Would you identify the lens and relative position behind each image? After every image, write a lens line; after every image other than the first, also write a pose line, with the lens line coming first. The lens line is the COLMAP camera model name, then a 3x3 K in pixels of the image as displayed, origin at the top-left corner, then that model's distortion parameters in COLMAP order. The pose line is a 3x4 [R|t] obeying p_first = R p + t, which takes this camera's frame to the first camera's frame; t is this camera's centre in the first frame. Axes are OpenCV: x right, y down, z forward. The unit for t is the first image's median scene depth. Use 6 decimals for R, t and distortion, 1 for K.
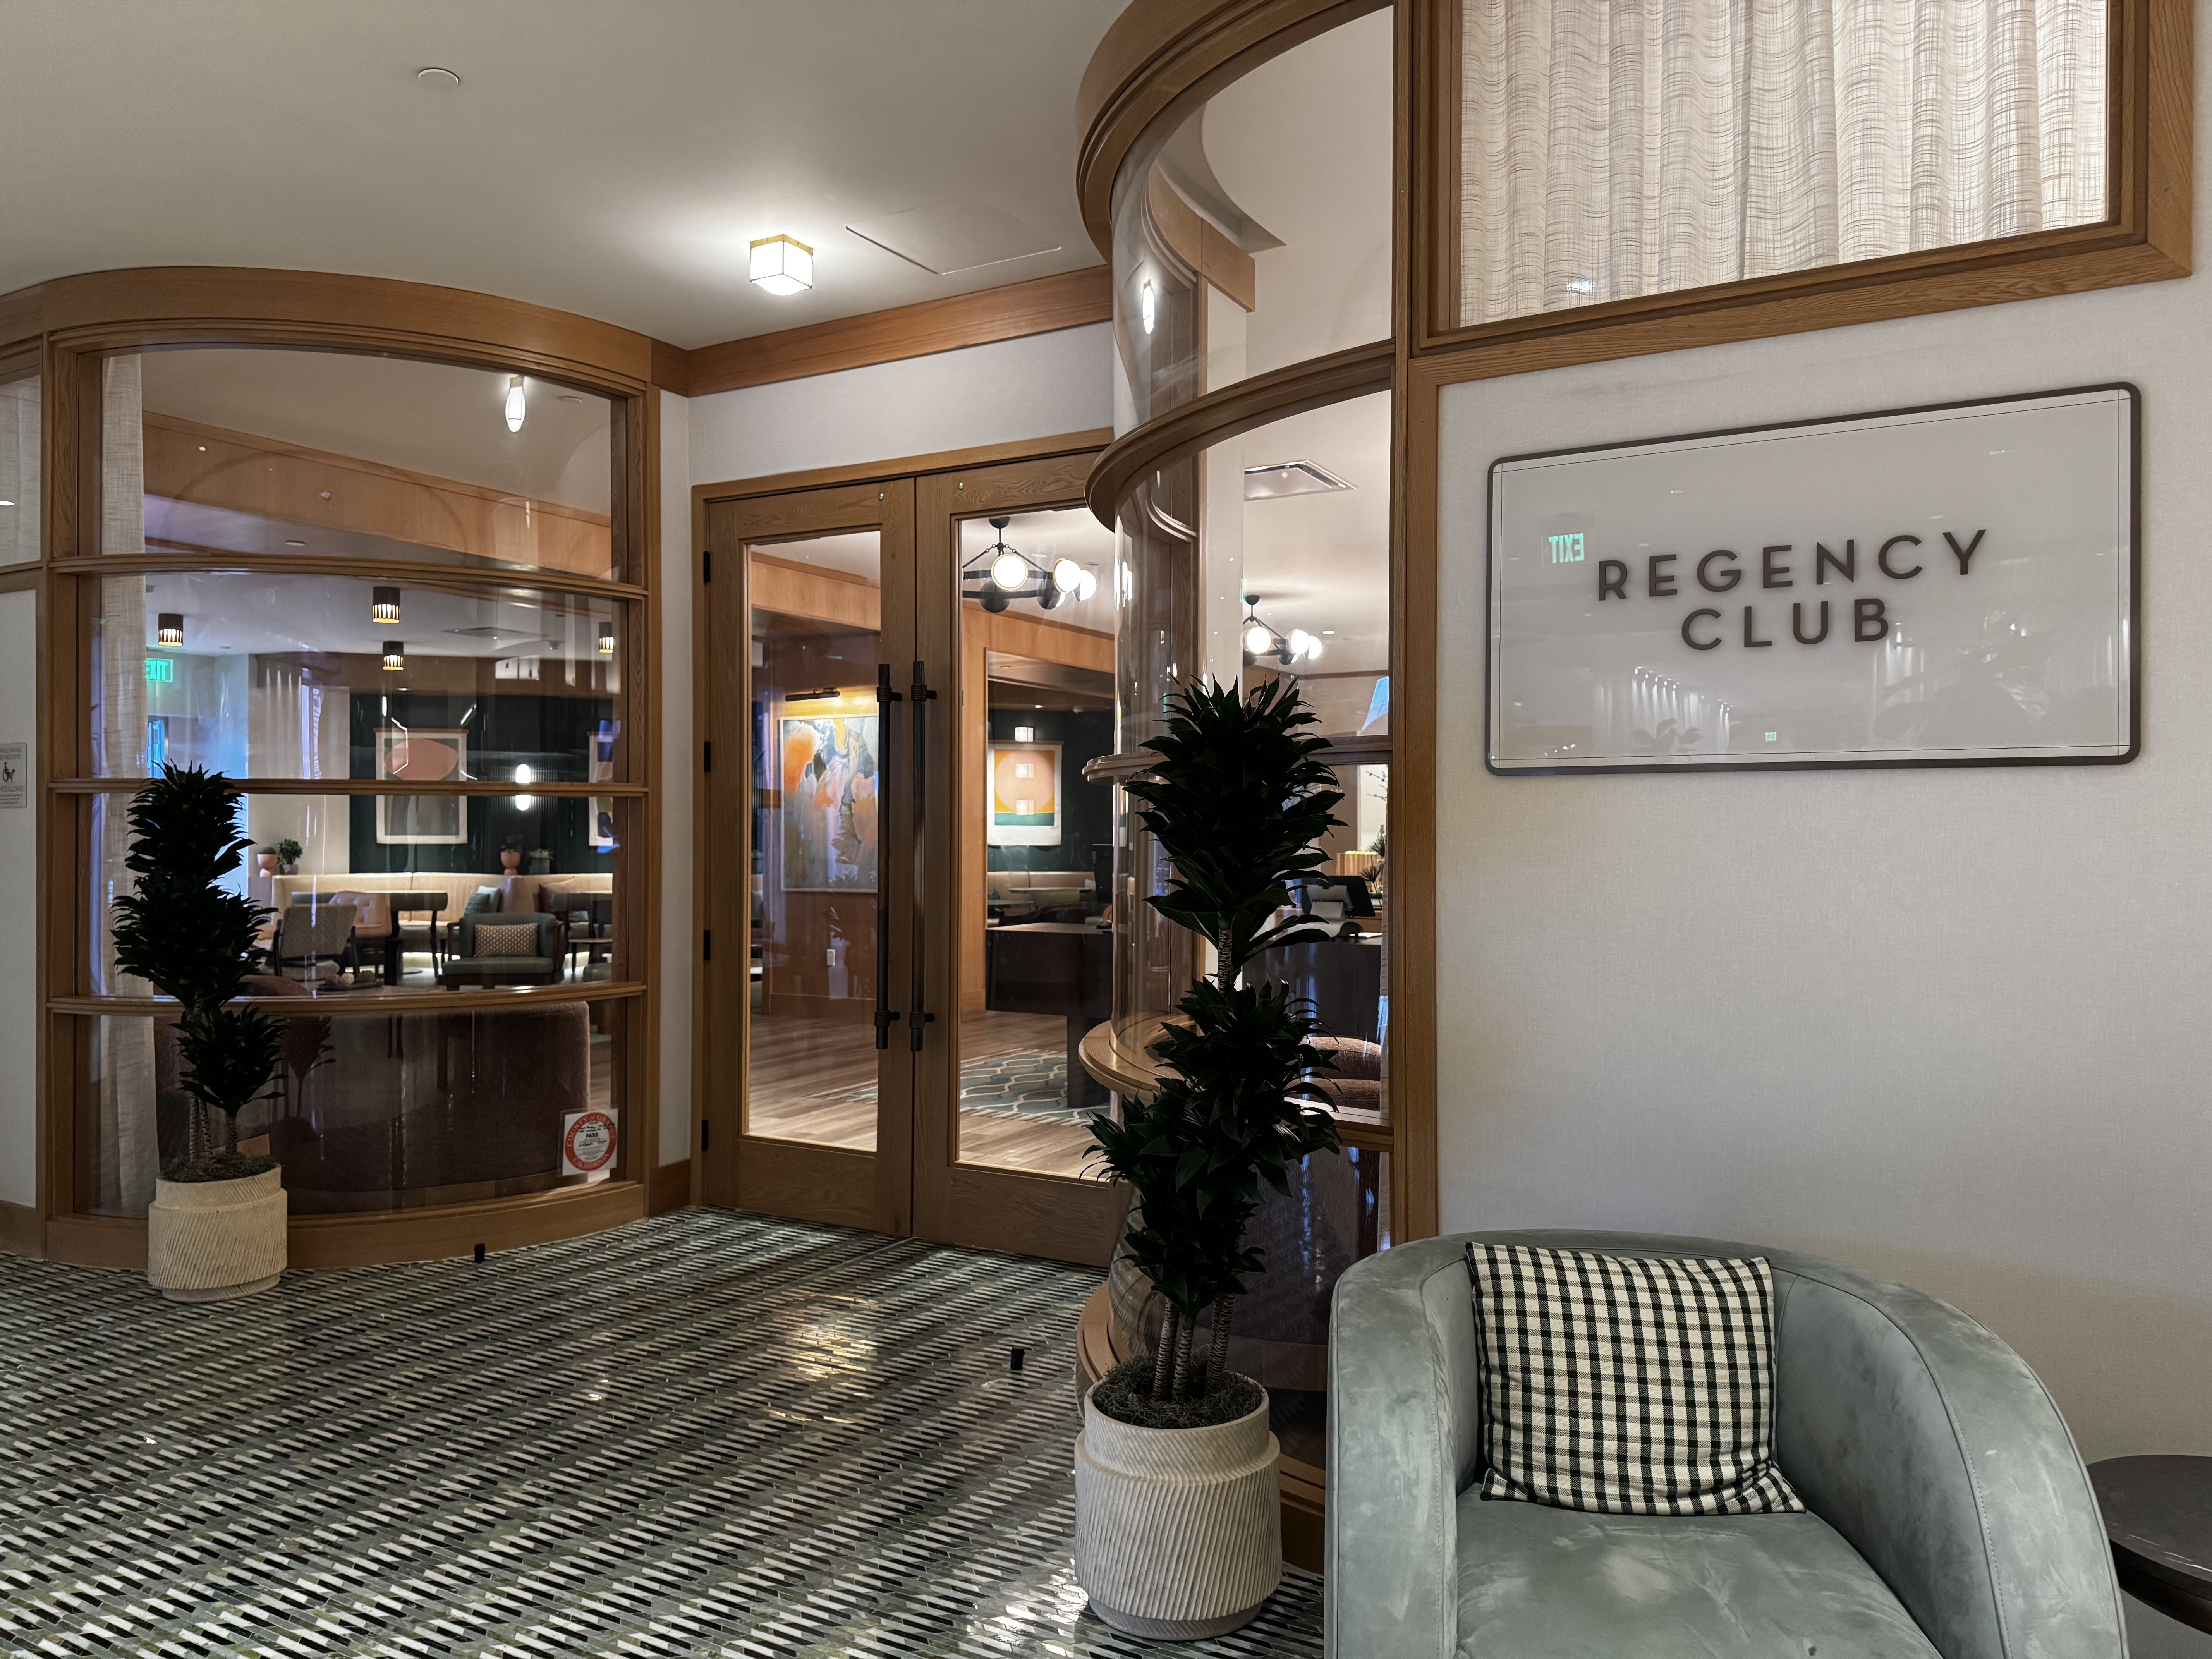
lens RADIAL K [[1571.8, 0, 1110.6], [0, 1571.8, 840.8], [0, 0, 1]] dist [0.023568, -0.022408]
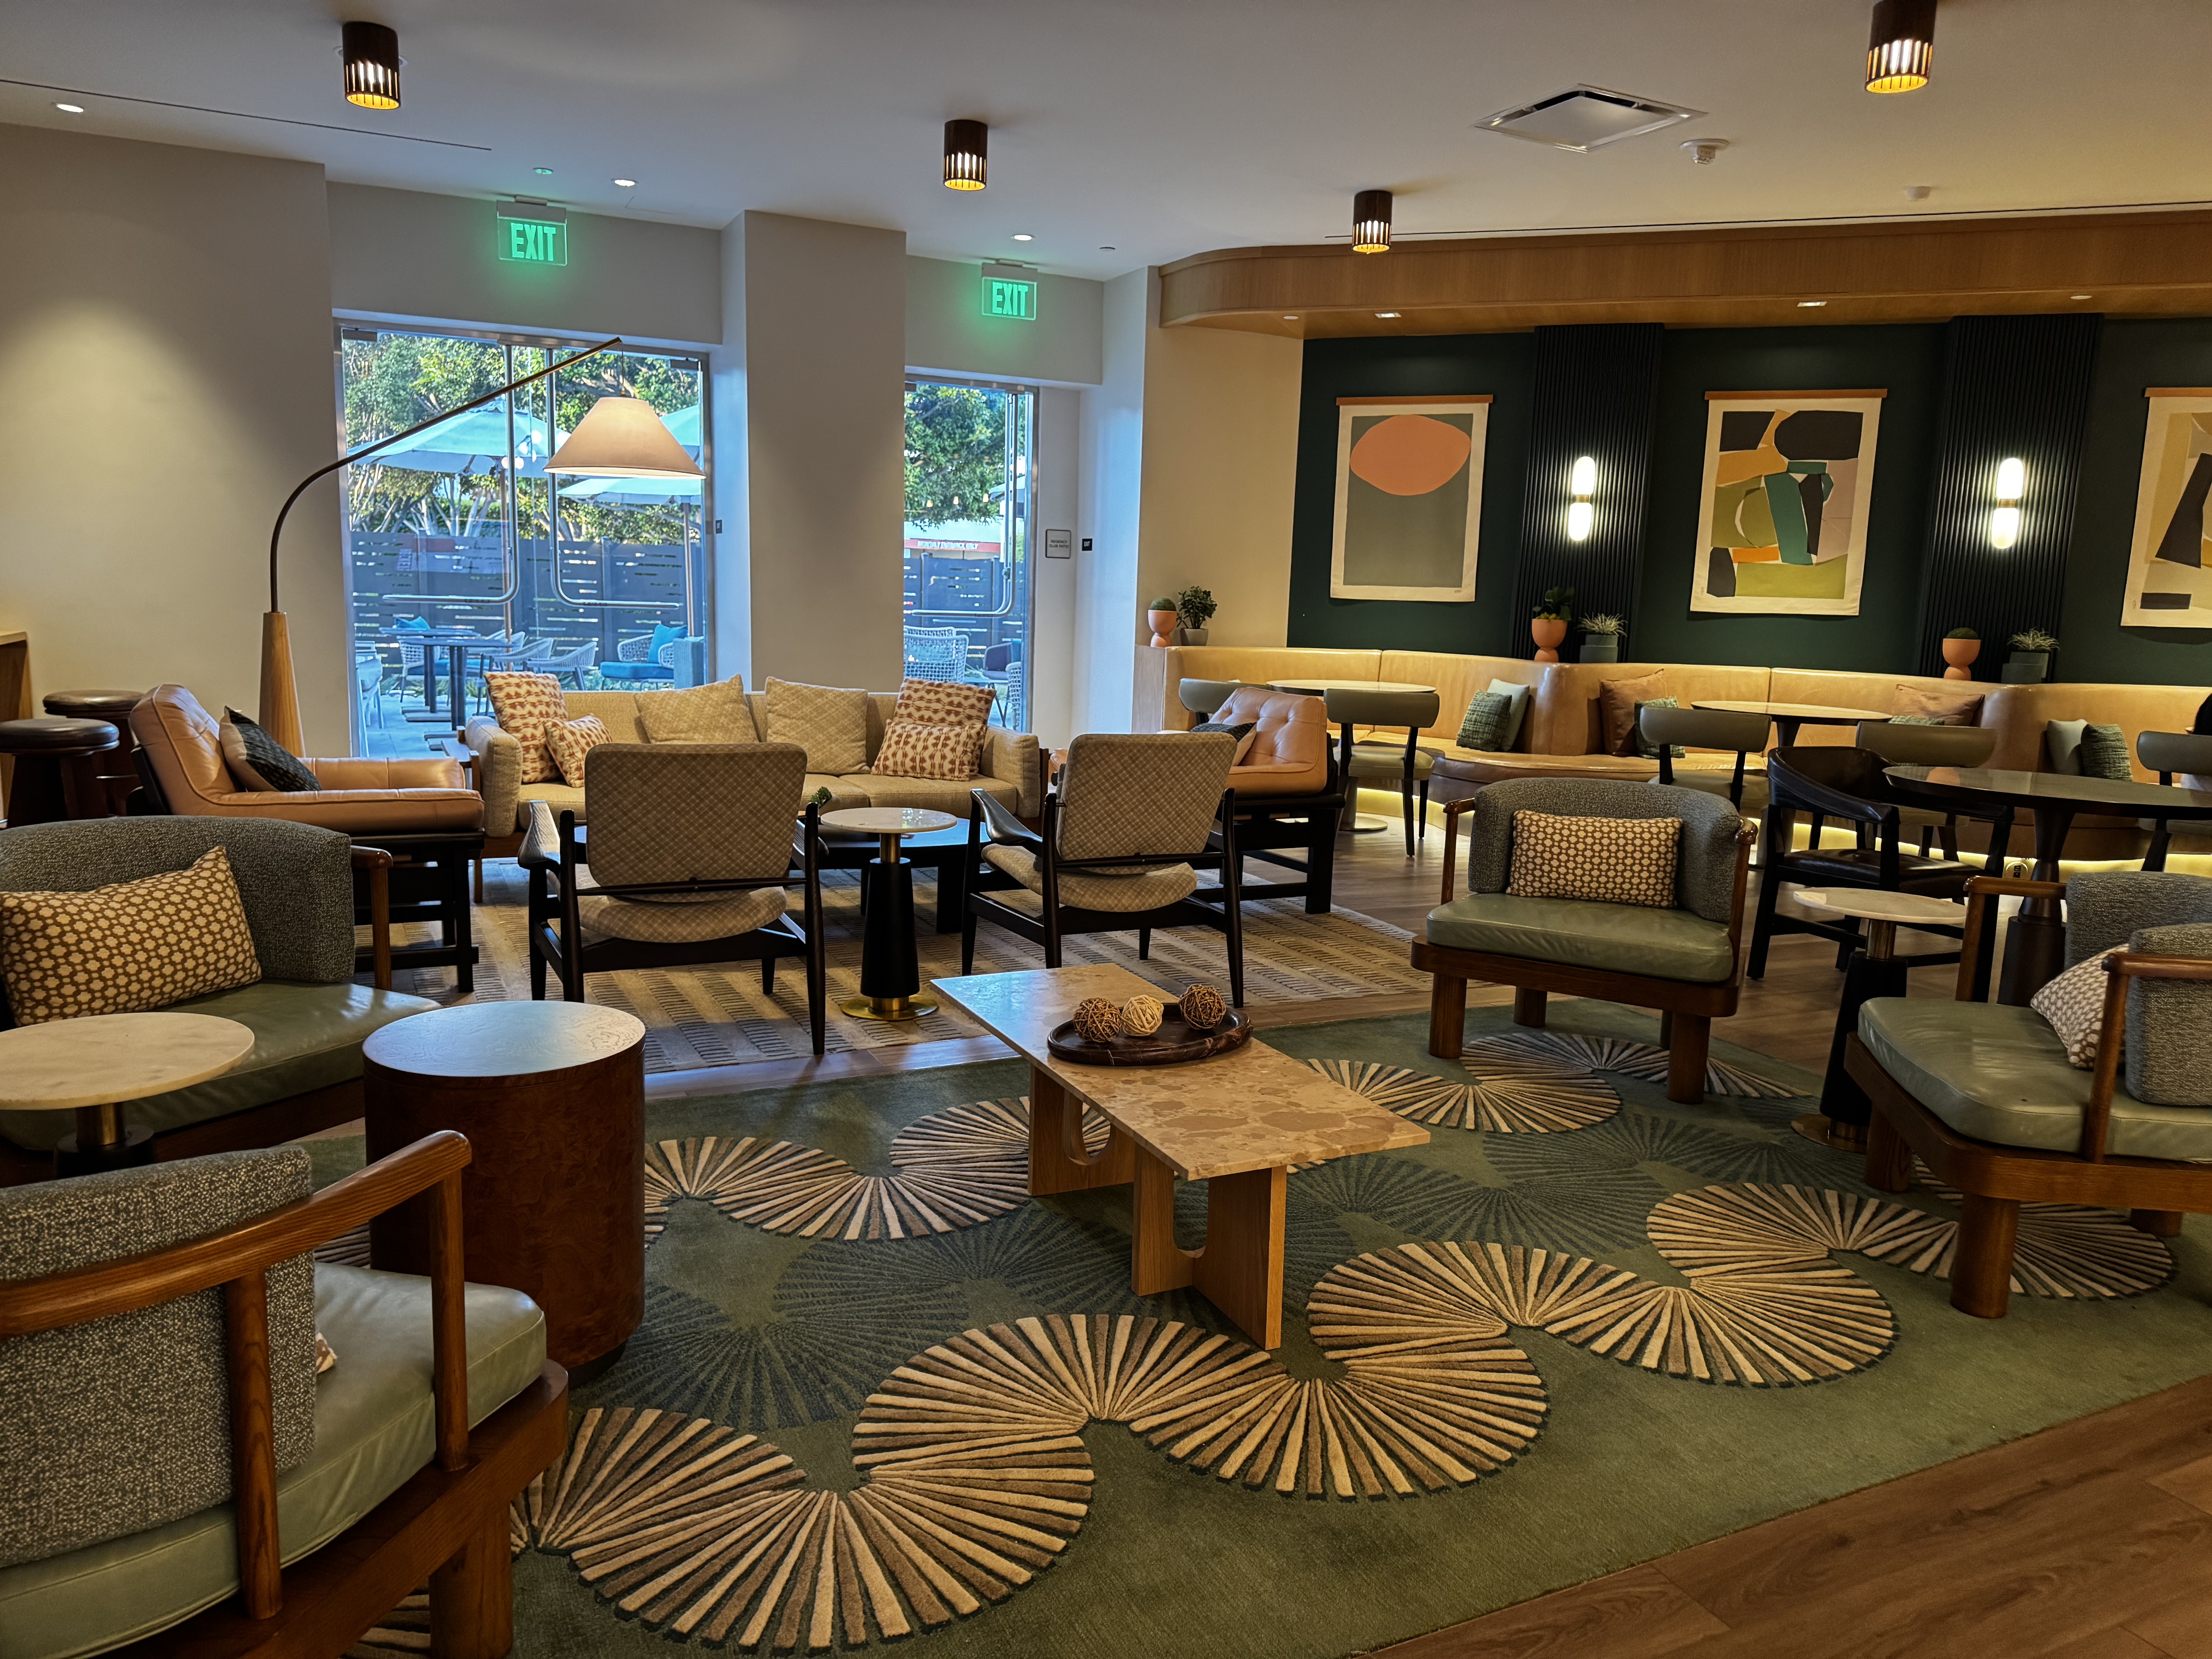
lens RADIAL K [[1571.8, 0, 1106.3], [0, 1571.8, 841.9], [0, 0, 1]] dist [0.023568, -0.022408]
pose [[0.825099, 0.109730, -0.554230, -0.202279], [-0.029159, 0.987922, 0.152184, 0.004878], [0.564235, -0.109406, 0.818333, 0.471863]]
